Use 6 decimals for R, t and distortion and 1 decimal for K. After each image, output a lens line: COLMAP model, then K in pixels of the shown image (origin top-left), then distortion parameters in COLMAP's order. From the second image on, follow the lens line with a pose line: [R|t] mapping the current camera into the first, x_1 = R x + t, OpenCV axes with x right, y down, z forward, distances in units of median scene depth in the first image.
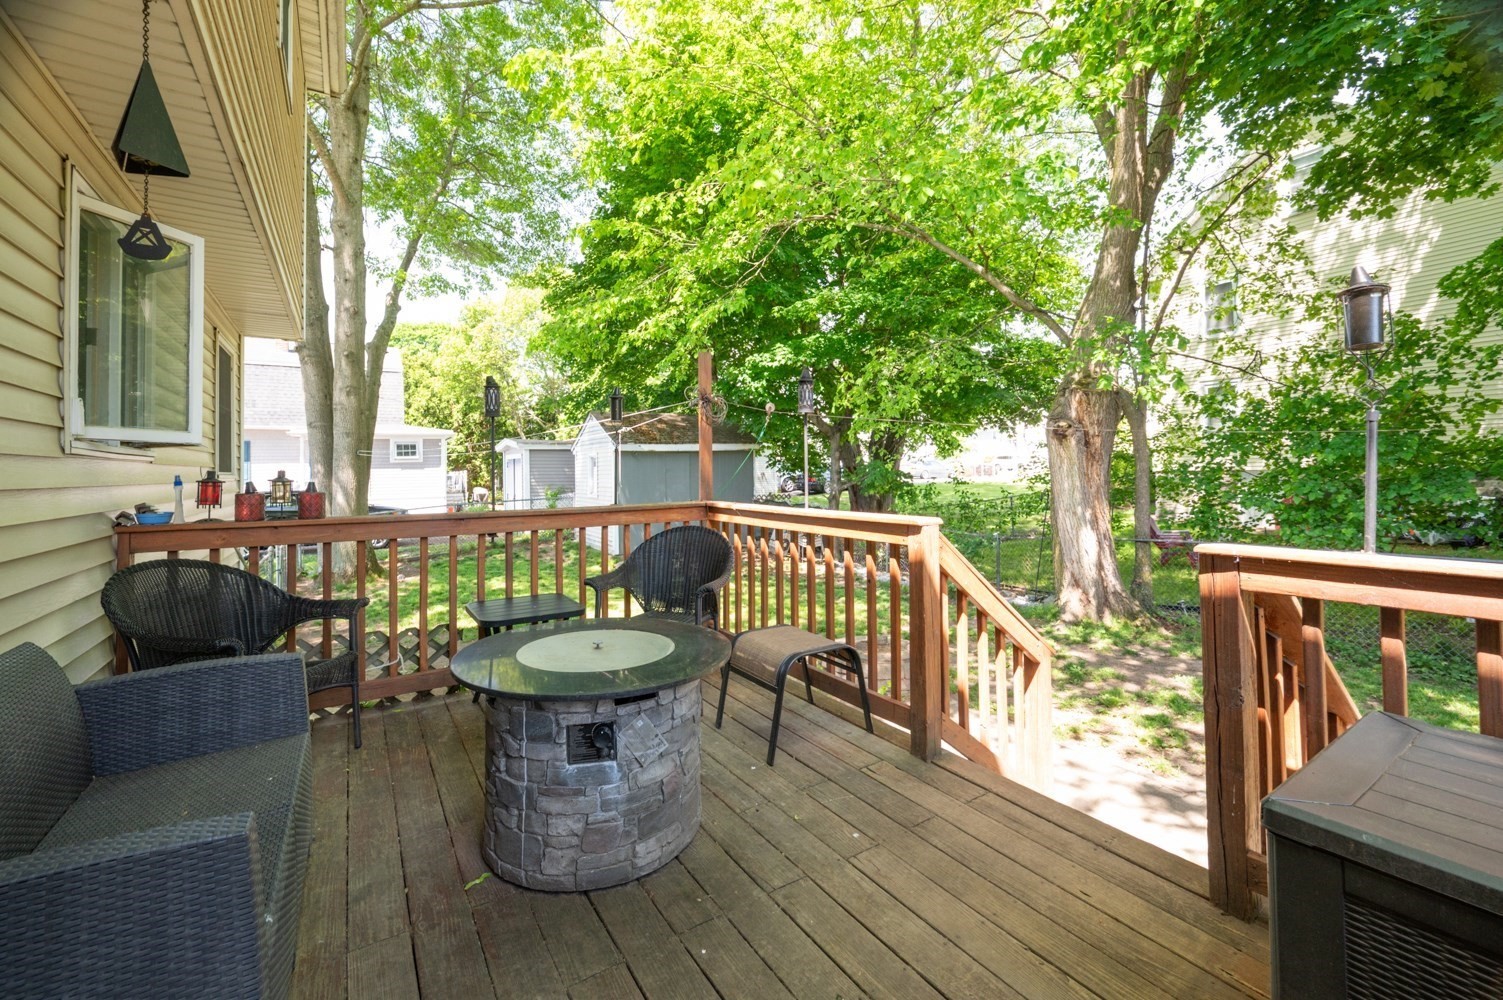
lens RADIAL K [[609.5, 0, 765.8], [0, 609.5, 446.5], [0, 0, 1]] dist [0.000172, -0.000051]
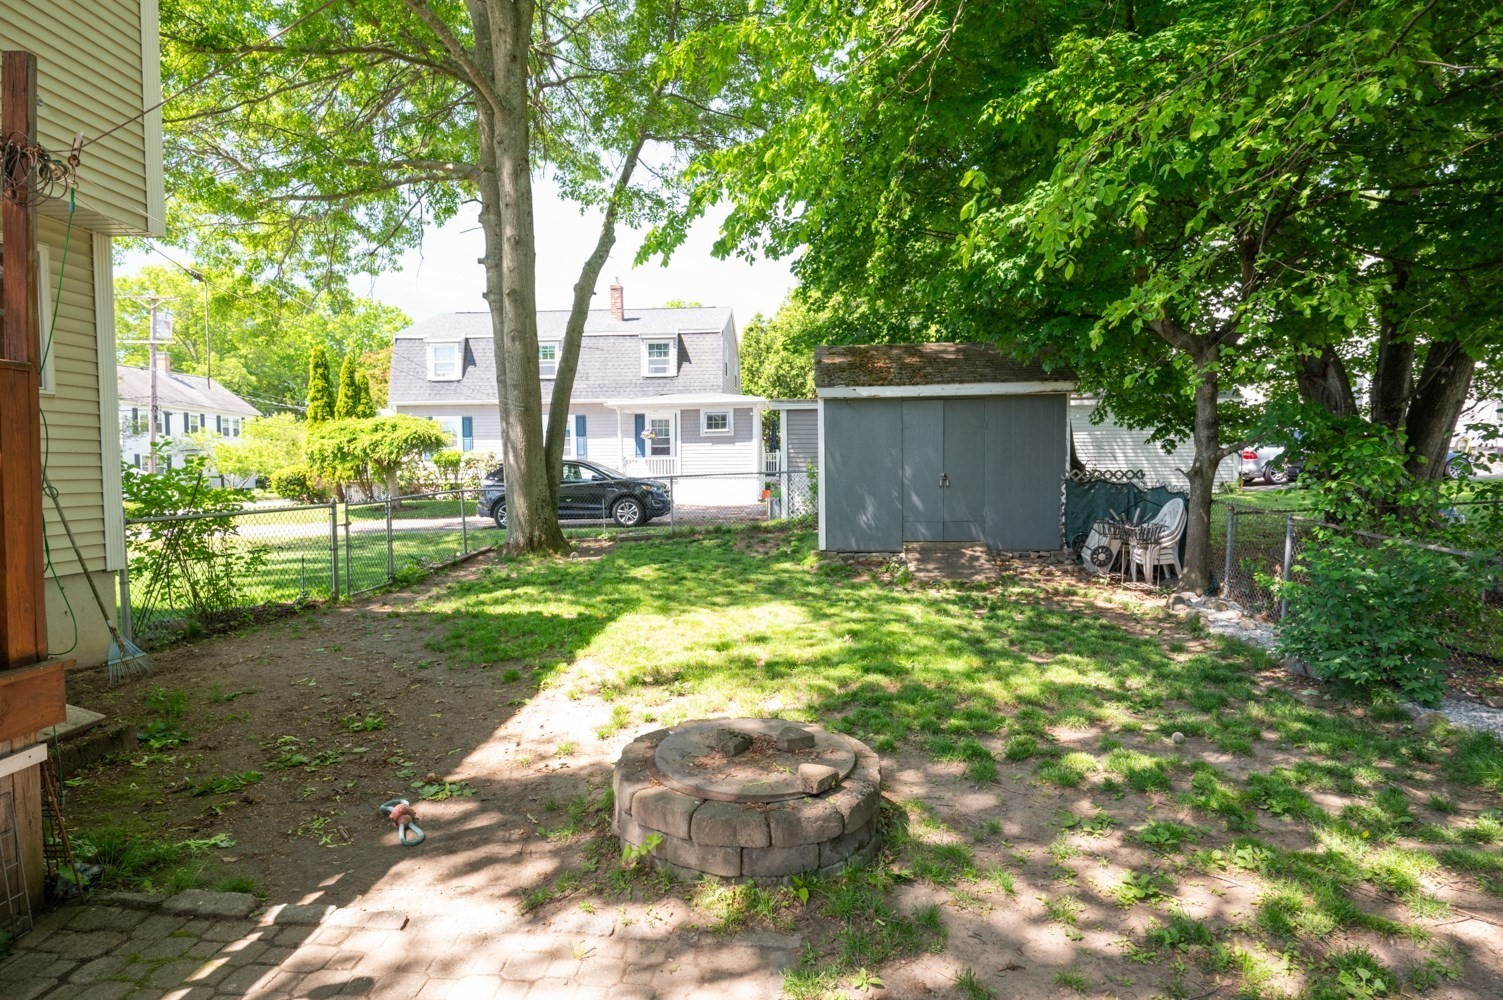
lens RADIAL K [[784.5, 0, 751.5], [0, 784.5, 500.0], [0, 0, 1]] dist [0.000421, 0.000013]
pose [[0.797520, 0.034874, -0.602284, 0.124293], [0.018464, 0.996449, 0.082146, 0.026166], [0.603010, -0.076634, 0.794044, 0.137418]]
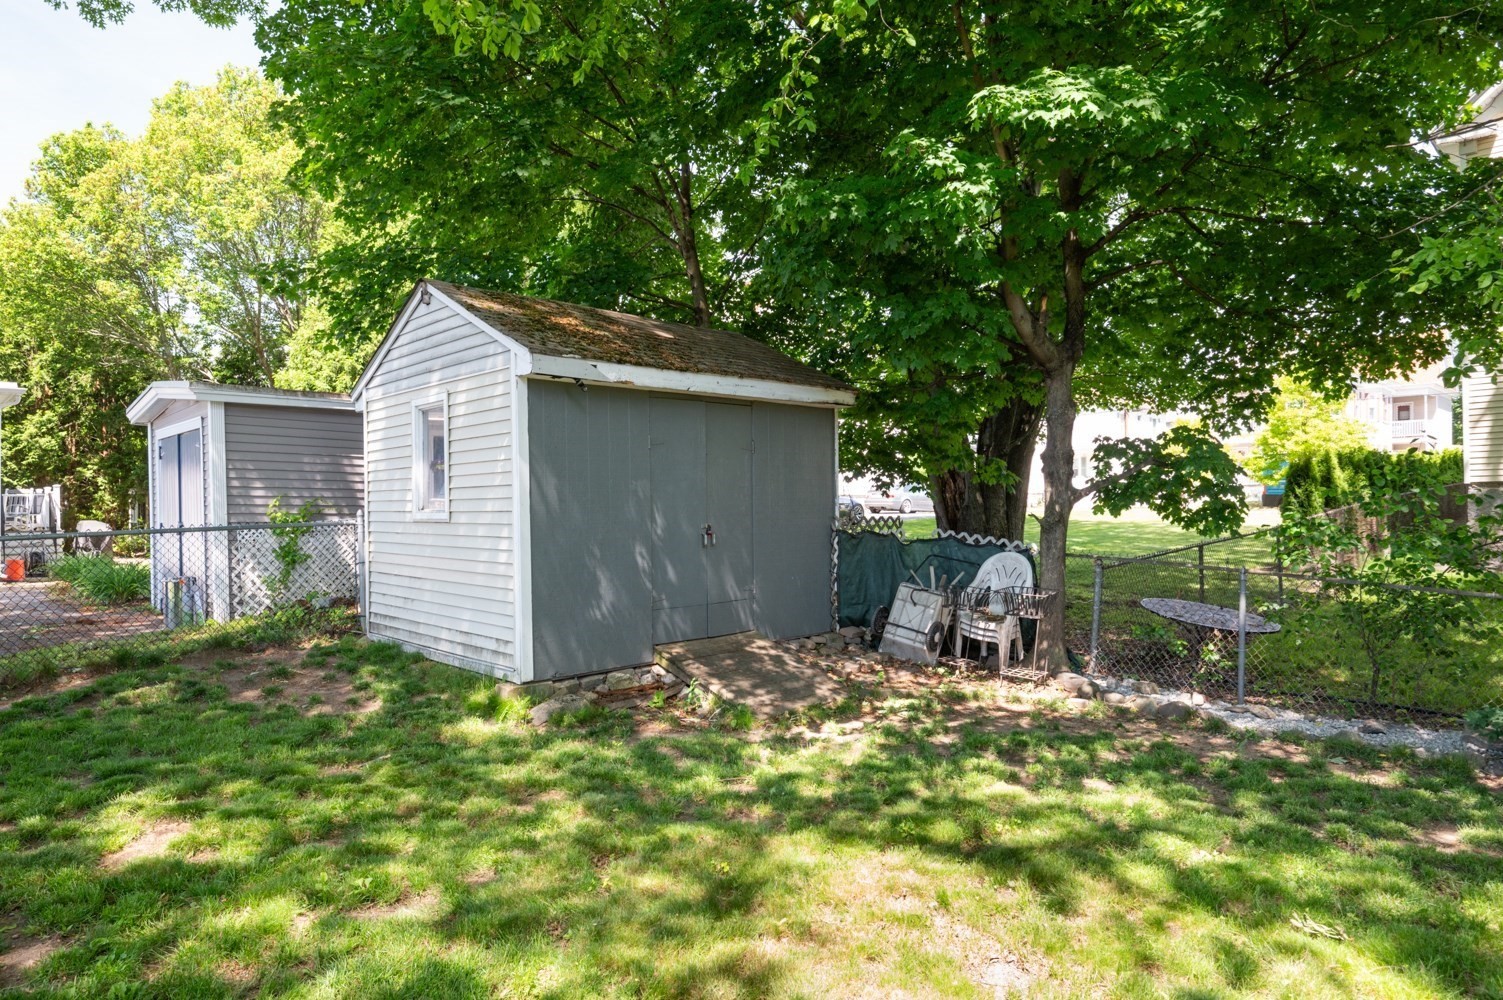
lens RADIAL K [[852.7, 0, 751.5], [0, 852.7, 500.0], [0, 0, 1]] dist [-0.005246, -0.001007]
pose [[0.977270, 0.004111, 0.211960, -0.125238], [-0.009556, 0.999650, 0.024669, 0.034633], [-0.211784, -0.026134, 0.976967, 0.284257]]
